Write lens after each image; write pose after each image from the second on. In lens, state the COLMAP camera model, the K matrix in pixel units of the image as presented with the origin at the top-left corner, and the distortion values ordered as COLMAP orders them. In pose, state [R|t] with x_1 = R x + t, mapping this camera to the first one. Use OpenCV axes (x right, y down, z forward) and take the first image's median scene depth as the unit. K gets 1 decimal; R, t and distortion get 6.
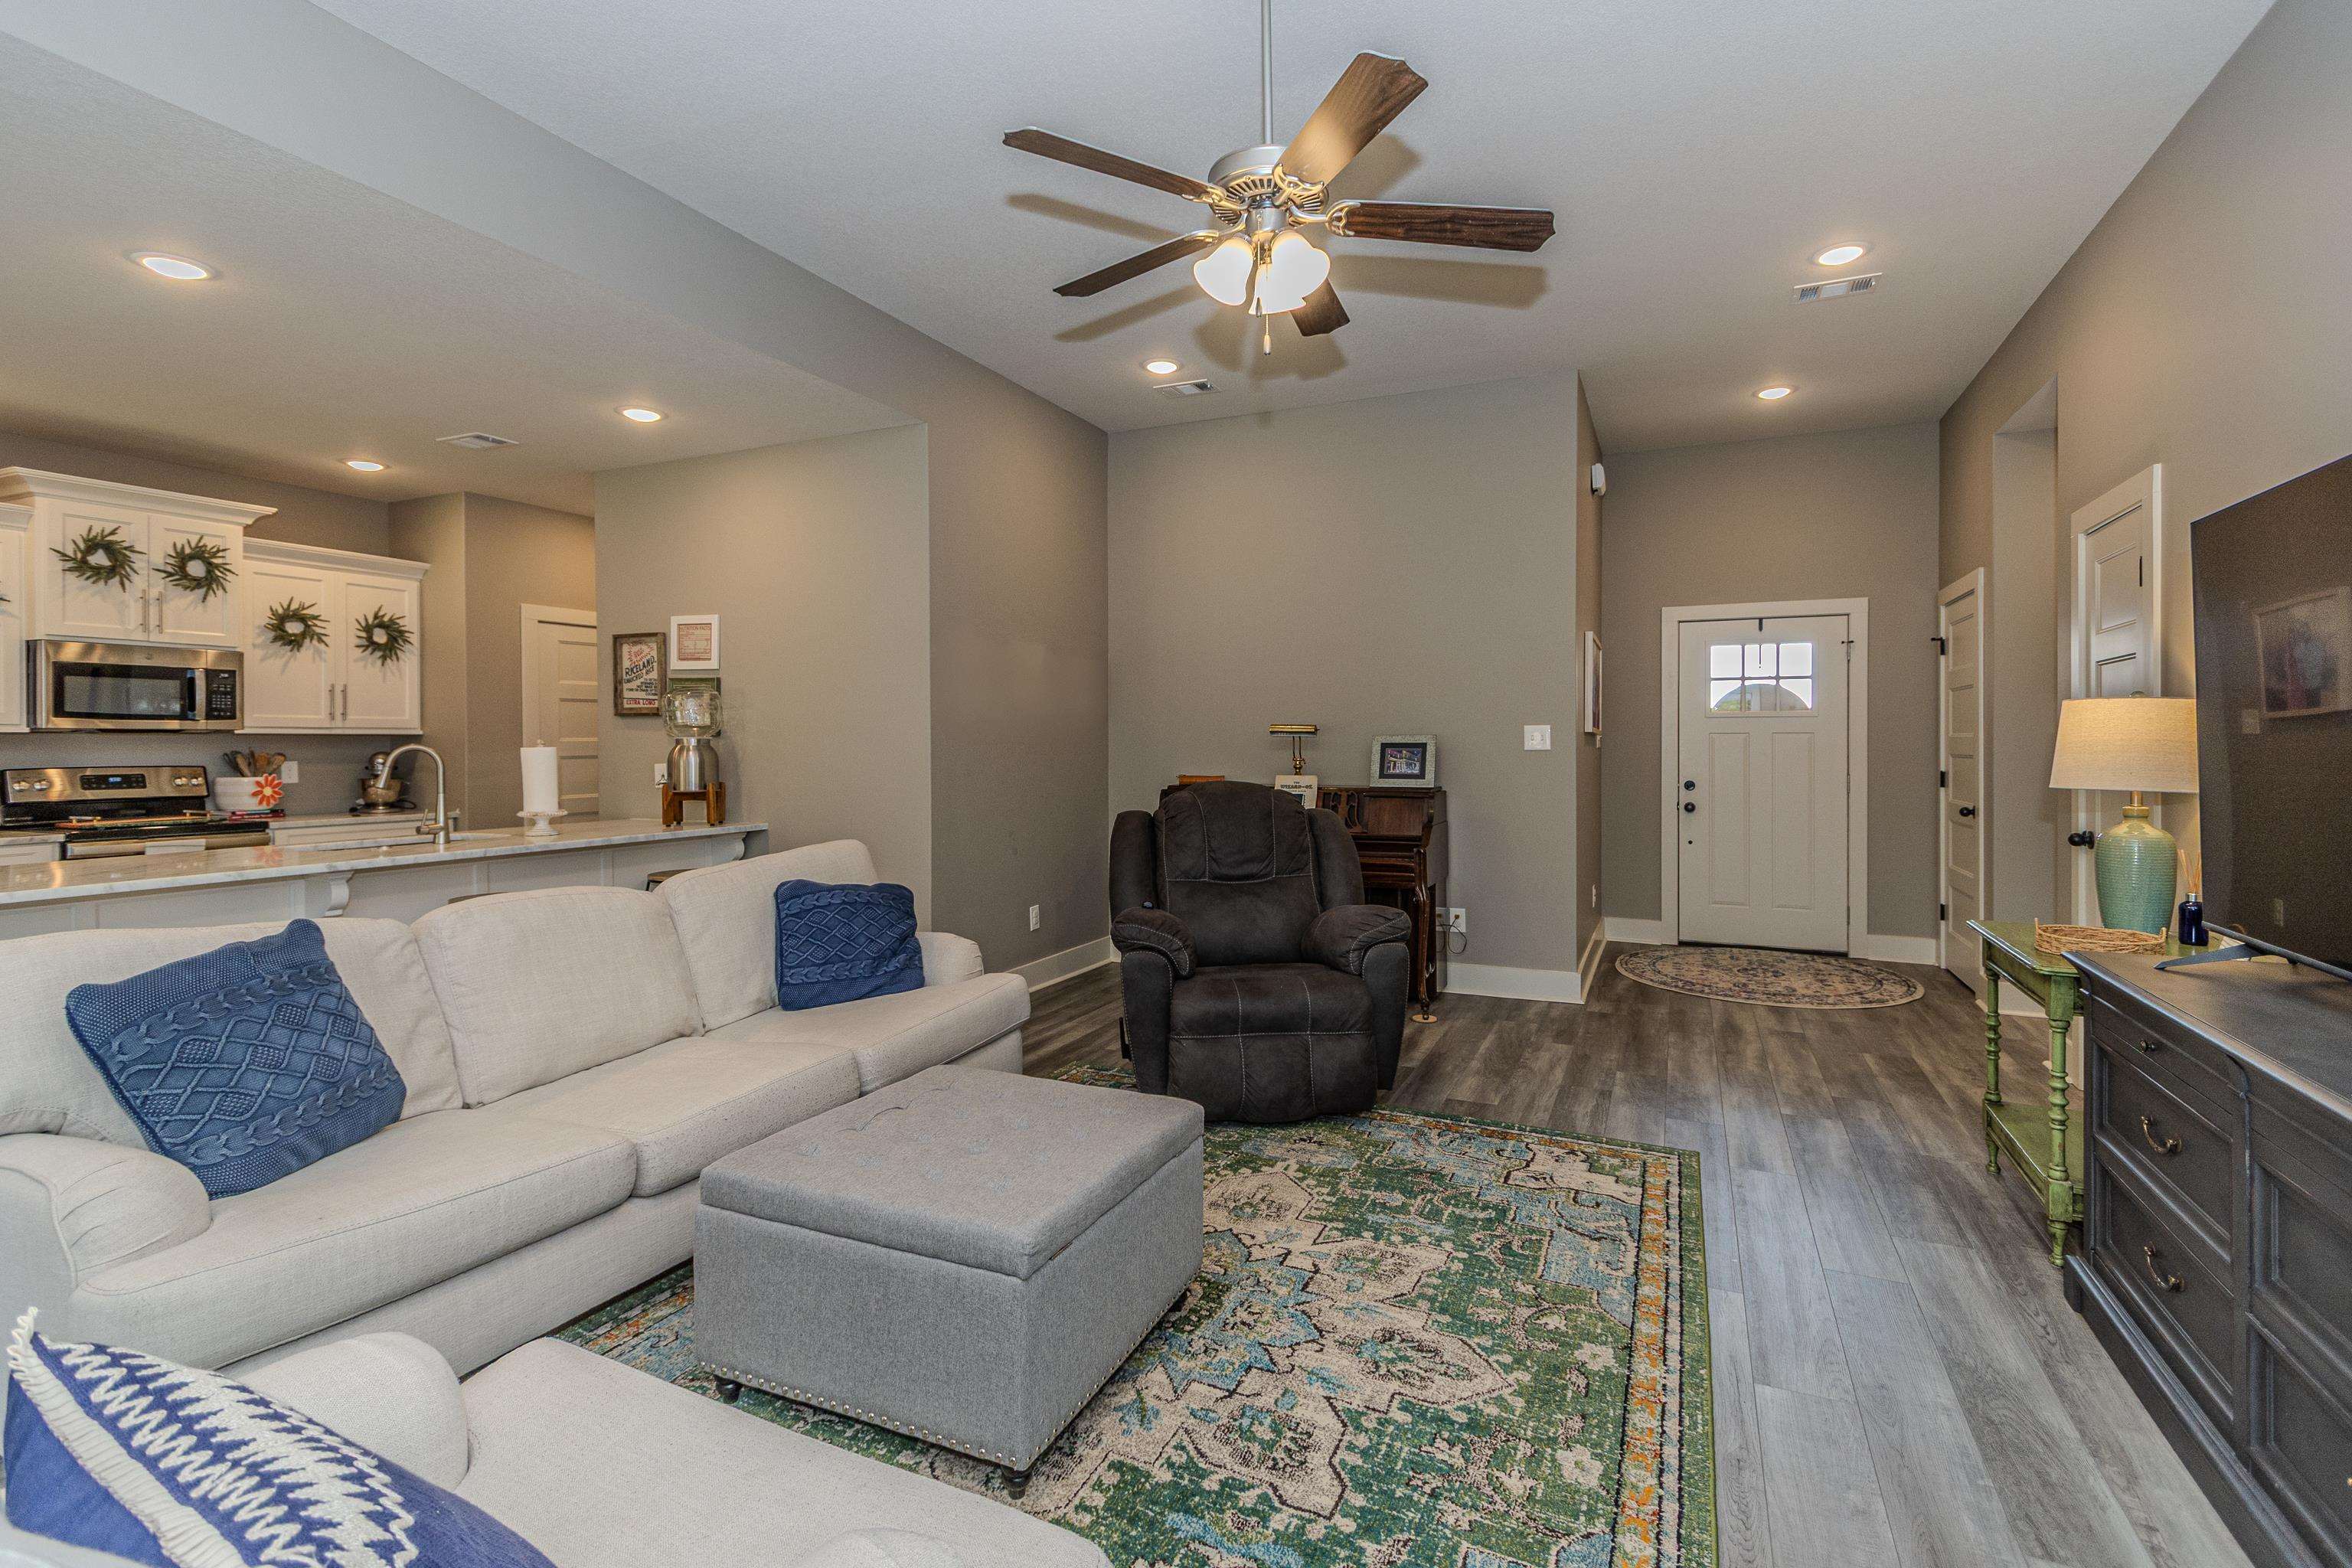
lens RADIAL K [[1119.8, 0, 1161.3], [0, 1119.8, 752.8], [0, 0, 1]] dist [0.002363, -0.000063]
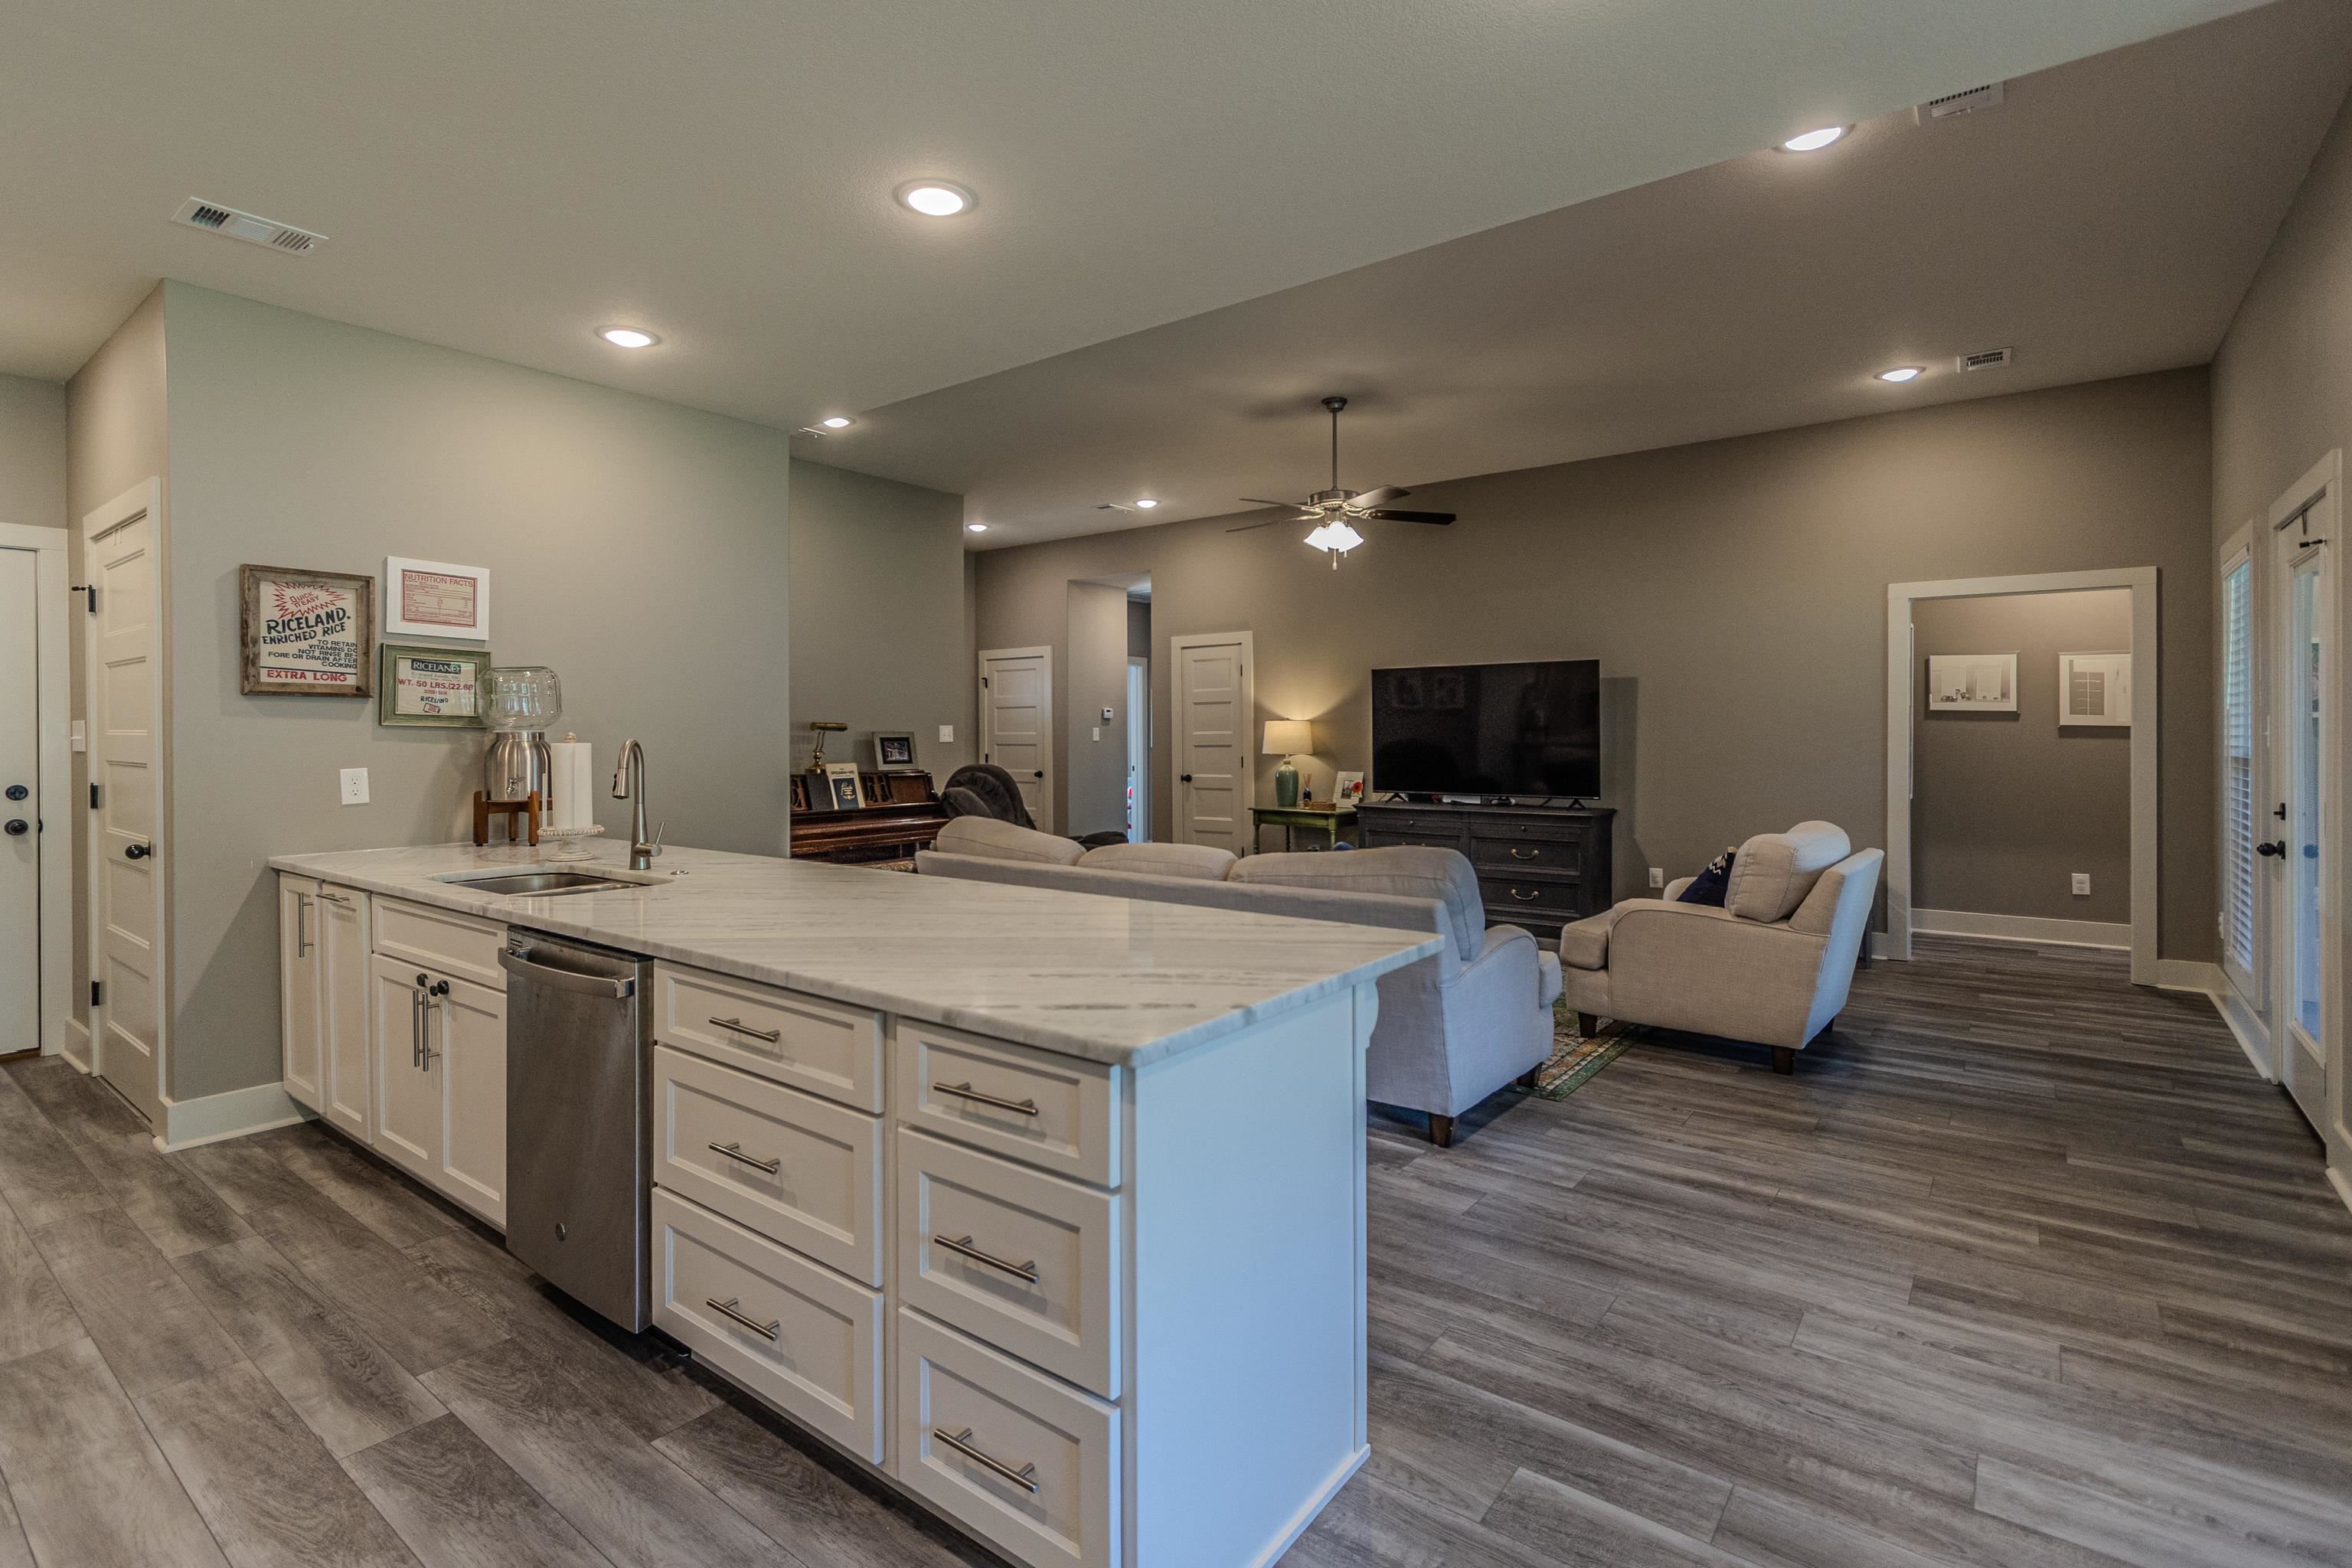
lens RADIAL K [[1080.6, 0, 1196.6], [0, 1080.6, 745.7], [0, 0, 1]] dist [0.001356, -0.000296]
pose [[0.202278, -0.007519, 0.979299, -1.677454], [0.012513, 0.999909, 0.005092, -0.002270], [-0.979248, 0.011224, 0.202353, 0.633748]]
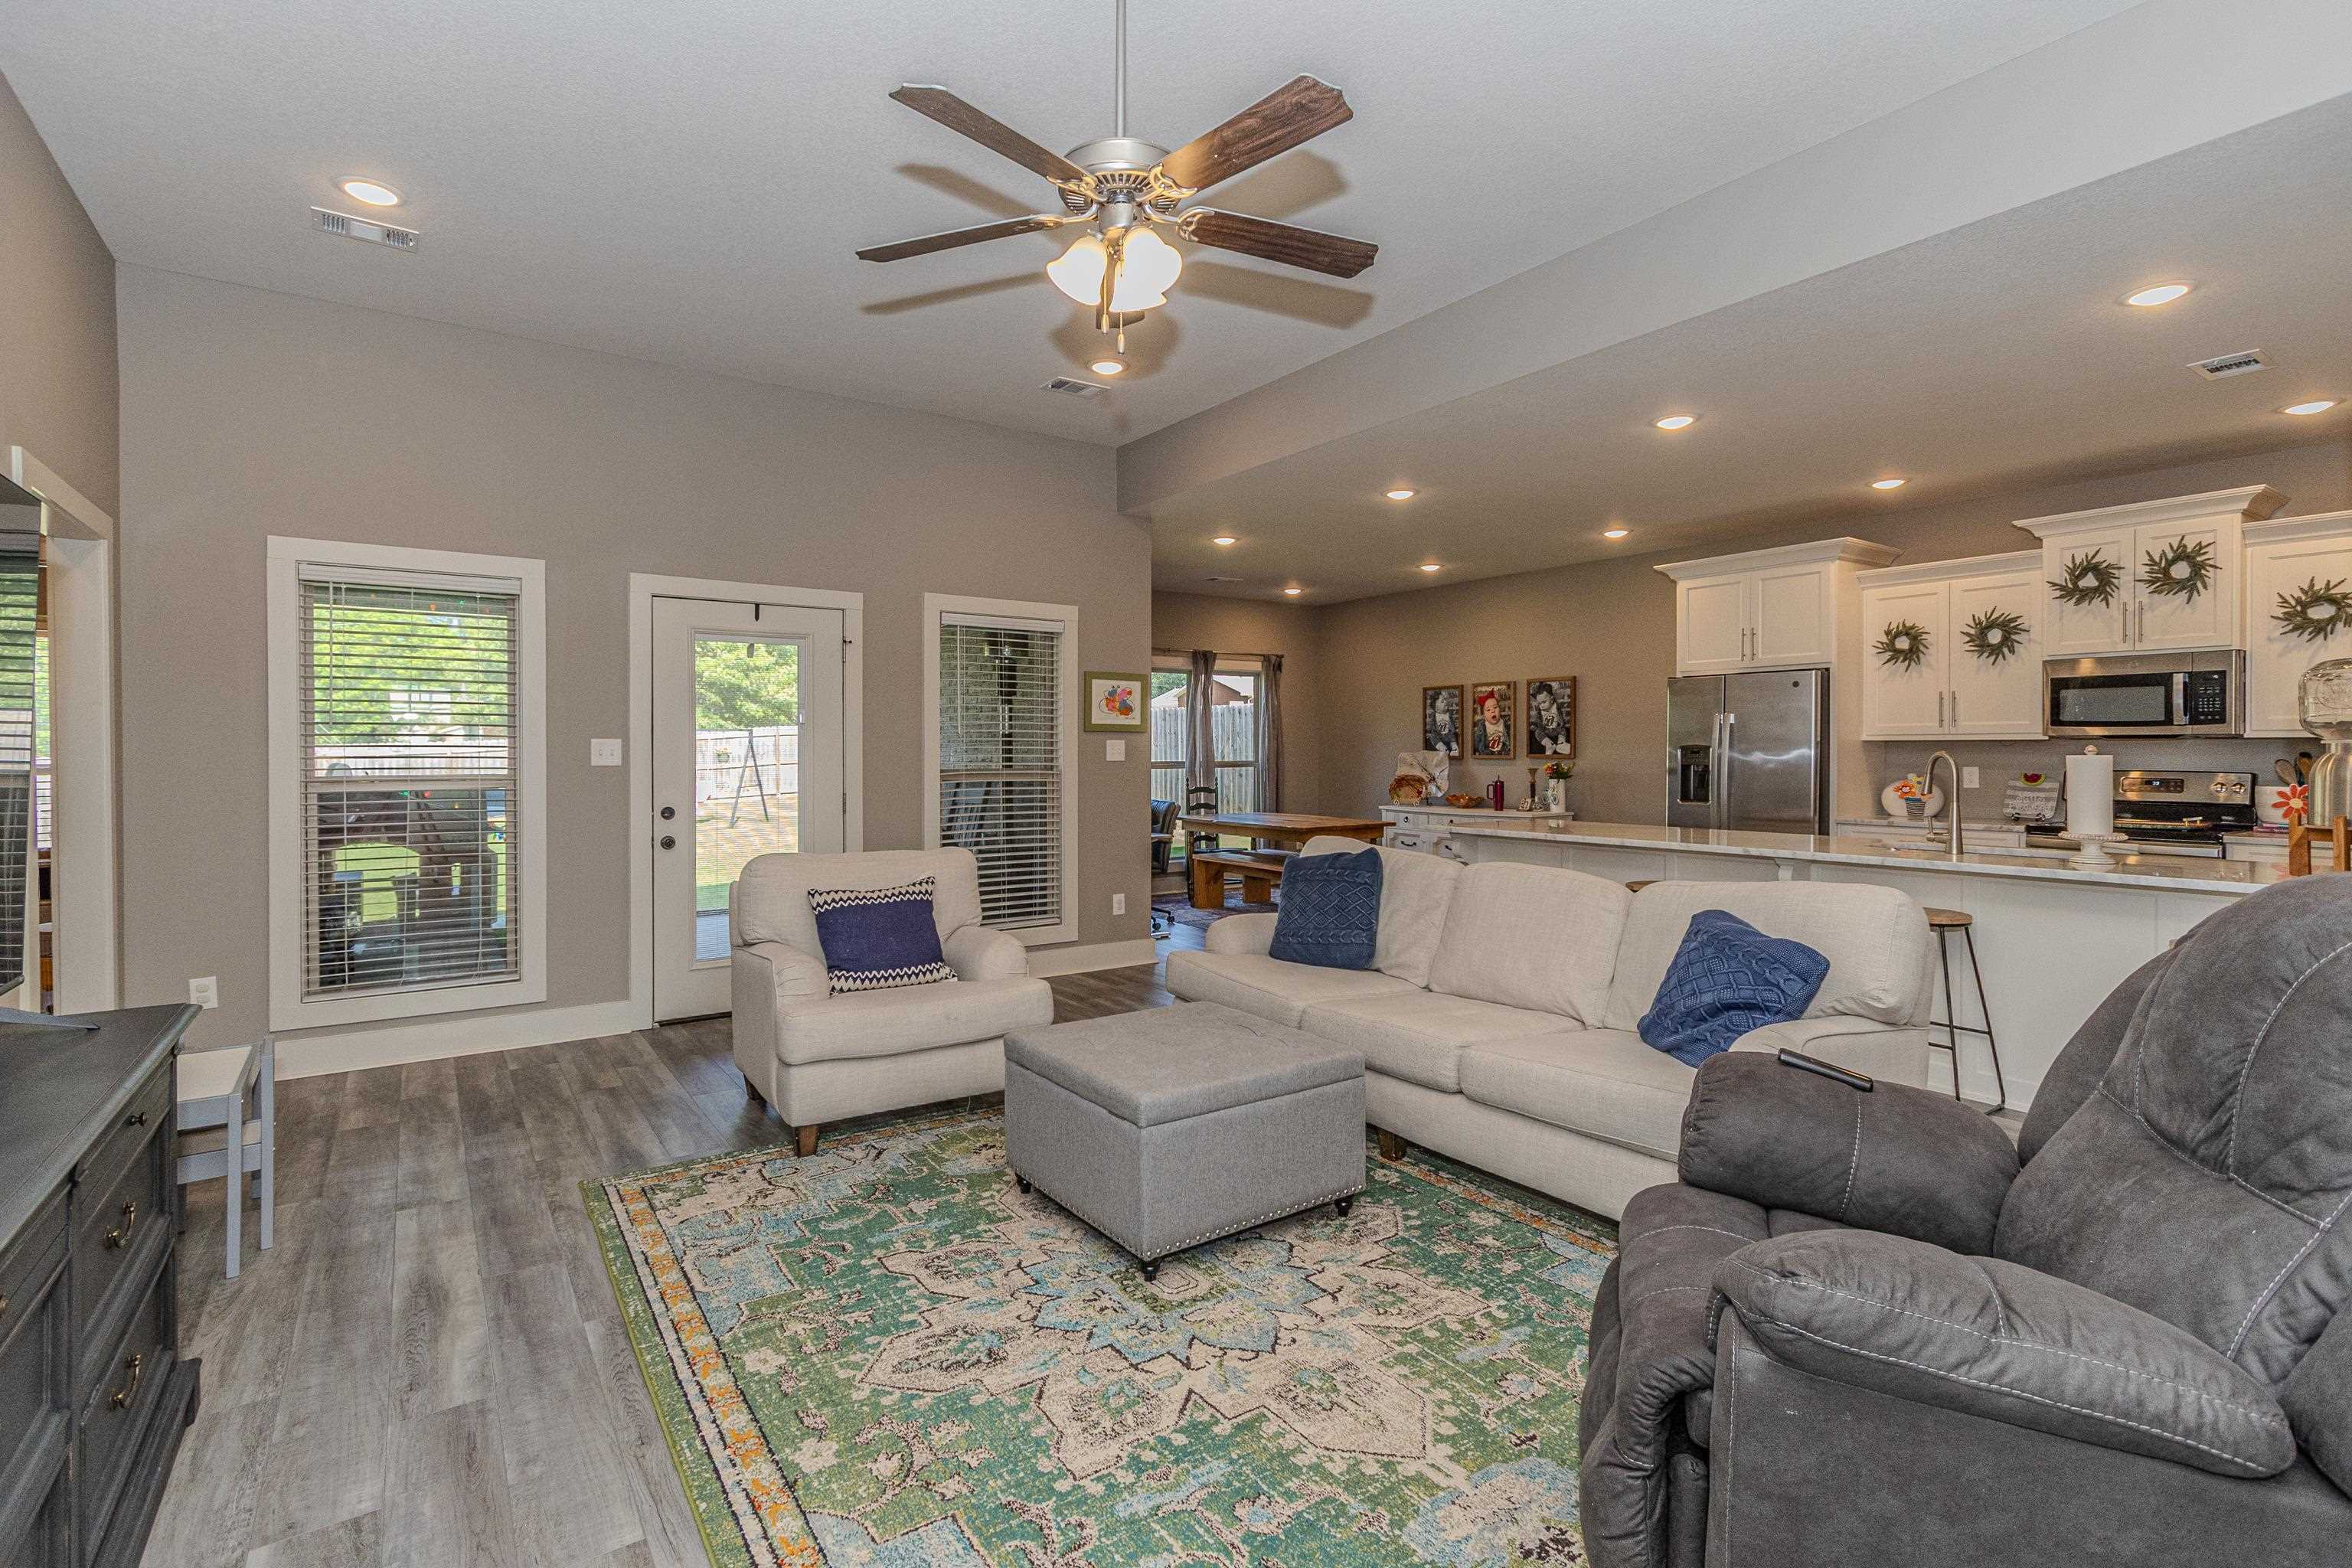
lens RADIAL K [[1147.9, 0, 1175.7], [0, 1147.9, 755.4], [0, 0, 1]] dist [0.000567, 0.000031]
pose [[-0.525826, 0.007847, -0.850556, 0.687580], [-0.005353, 0.999907, 0.012534, -0.015718], [0.850575, 0.011144, -0.525736, 1.173270]]
